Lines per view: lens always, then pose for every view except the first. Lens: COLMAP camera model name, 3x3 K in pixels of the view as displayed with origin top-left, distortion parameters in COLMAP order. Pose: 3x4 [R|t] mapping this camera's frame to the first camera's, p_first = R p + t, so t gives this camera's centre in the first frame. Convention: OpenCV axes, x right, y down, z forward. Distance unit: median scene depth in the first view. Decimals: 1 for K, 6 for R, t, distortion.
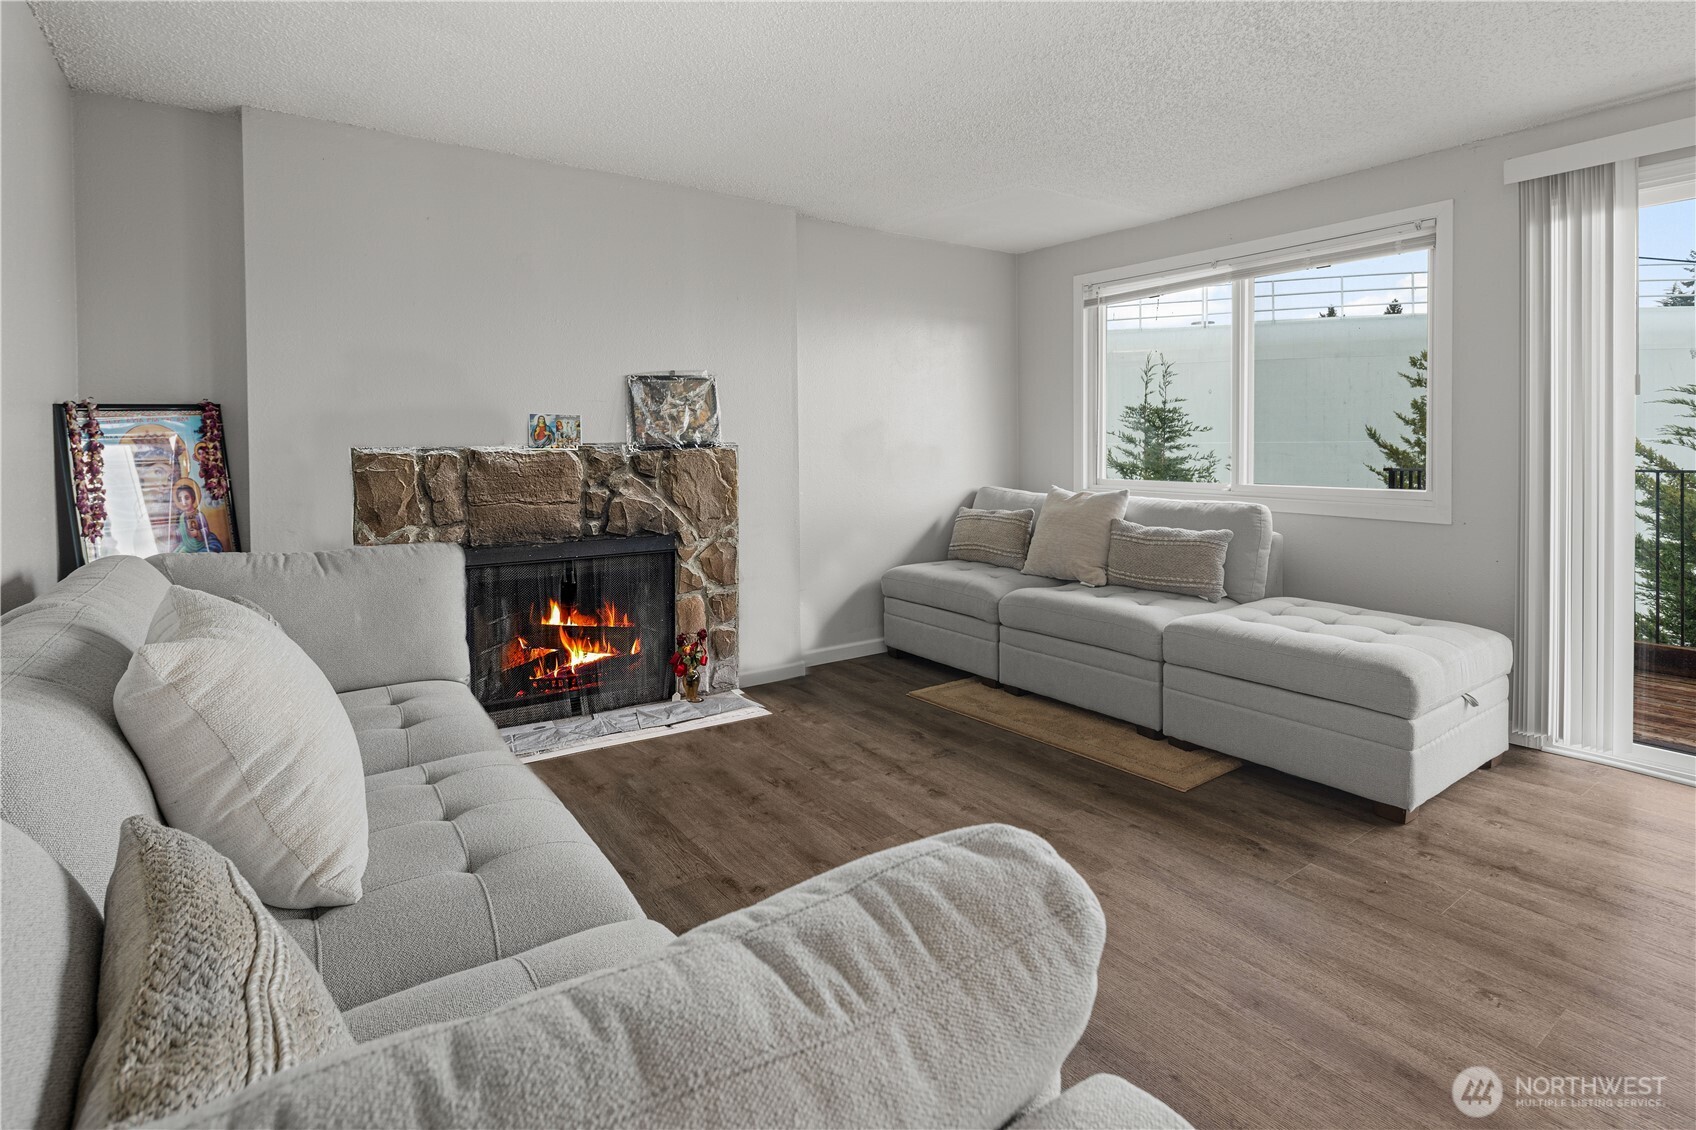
lens RADIAL K [[842.3, 0, 869.1], [0, 842.3, 454.1], [0, 0, 1]] dist [0.003672, -0.002468]
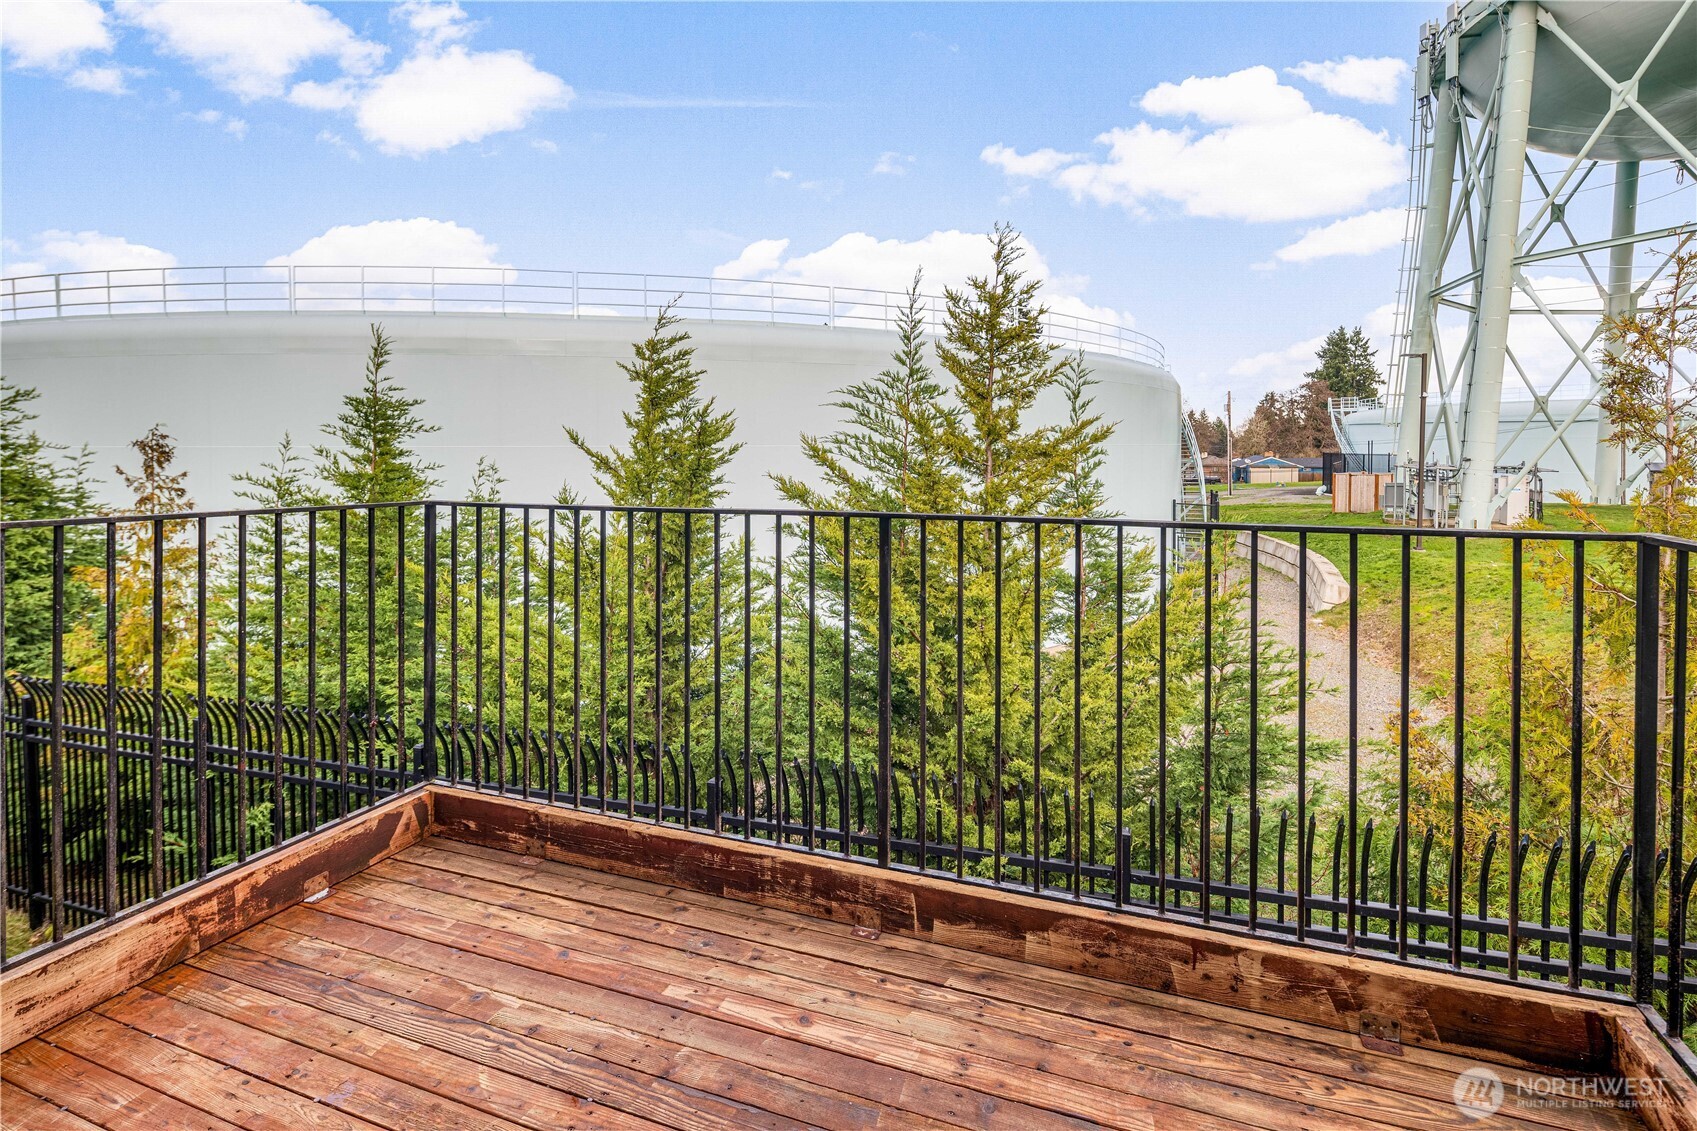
lens RADIAL K [[842.8, 0, 840.1], [0, 842.8, 467.9], [0, 0, 1]] dist [0.003672, -0.002468]
pose [[0.840552, -0.008199, 0.541668, 0.998504], [0.000368, 0.999894, 0.014563, -0.018773], [-0.541730, -0.012042, 0.840466, 0.547981]]
